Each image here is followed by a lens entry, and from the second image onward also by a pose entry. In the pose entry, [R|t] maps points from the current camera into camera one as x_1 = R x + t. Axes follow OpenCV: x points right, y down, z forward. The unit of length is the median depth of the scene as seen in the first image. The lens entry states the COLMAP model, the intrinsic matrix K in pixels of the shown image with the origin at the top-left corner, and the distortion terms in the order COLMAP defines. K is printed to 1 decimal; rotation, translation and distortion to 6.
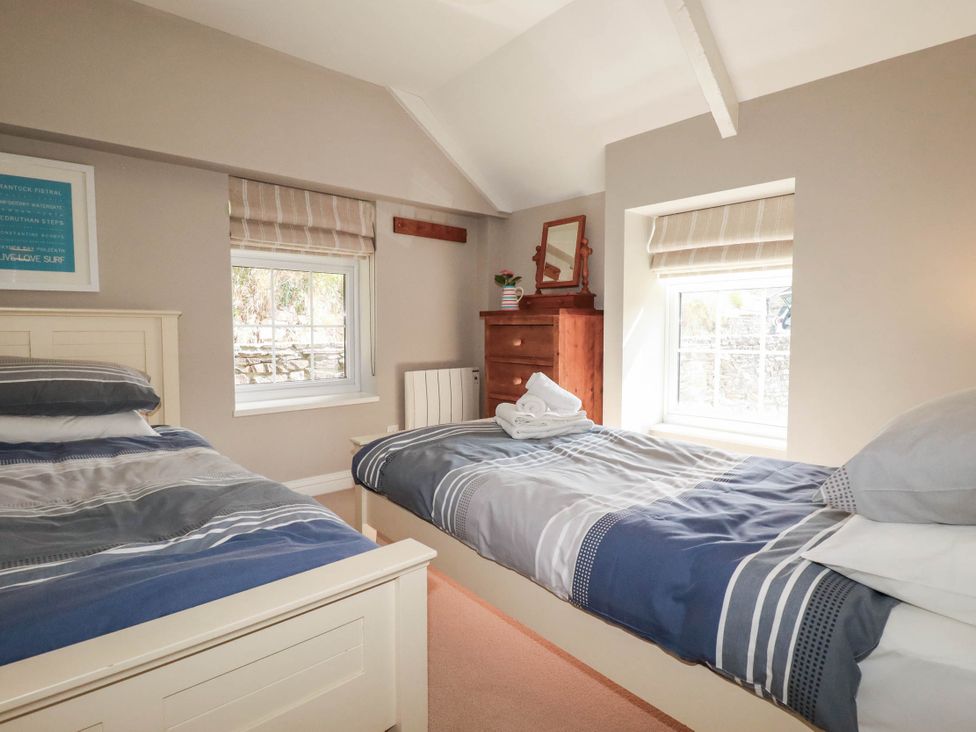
lens RADIAL K [[528.7, 0, 490.5], [0, 528.7, 357.2], [0, 0, 1]] dist [-0.003892, -0.014950]
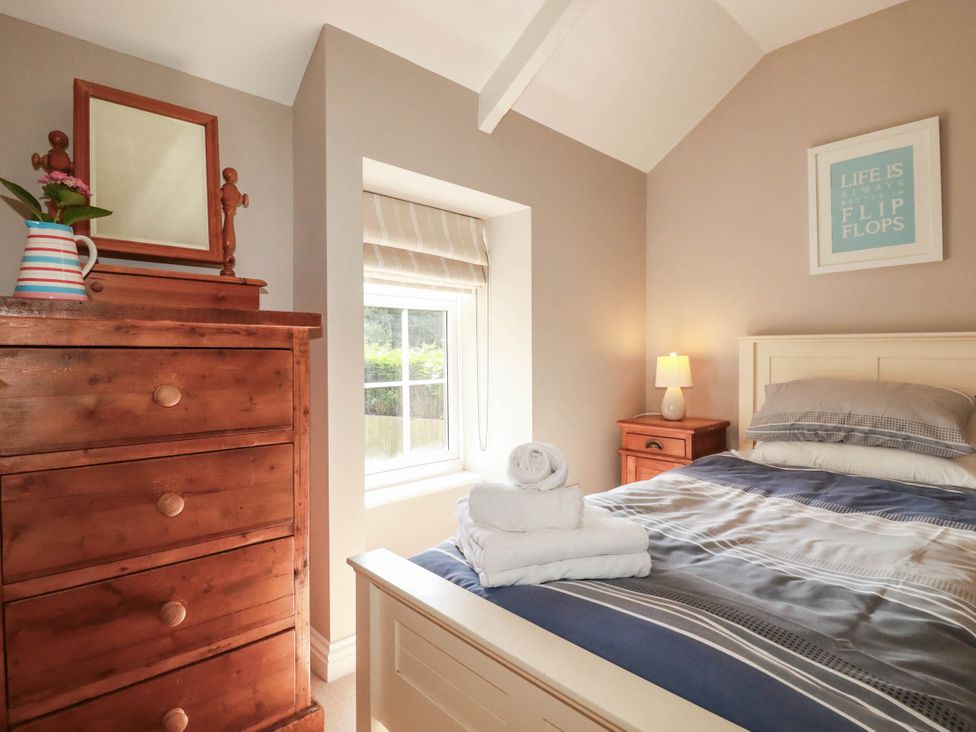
lens RADIAL K [[528.7, 0, 490.5], [0, 528.7, 357.2], [0, 0, 1]] dist [-0.003892, -0.014950]
pose [[-0.054319, -0.002414, 0.998521, -0.314213], [0.063220, 0.997982, 0.005852, -0.042830], [-0.996520, 0.063445, -0.054057, 0.807511]]
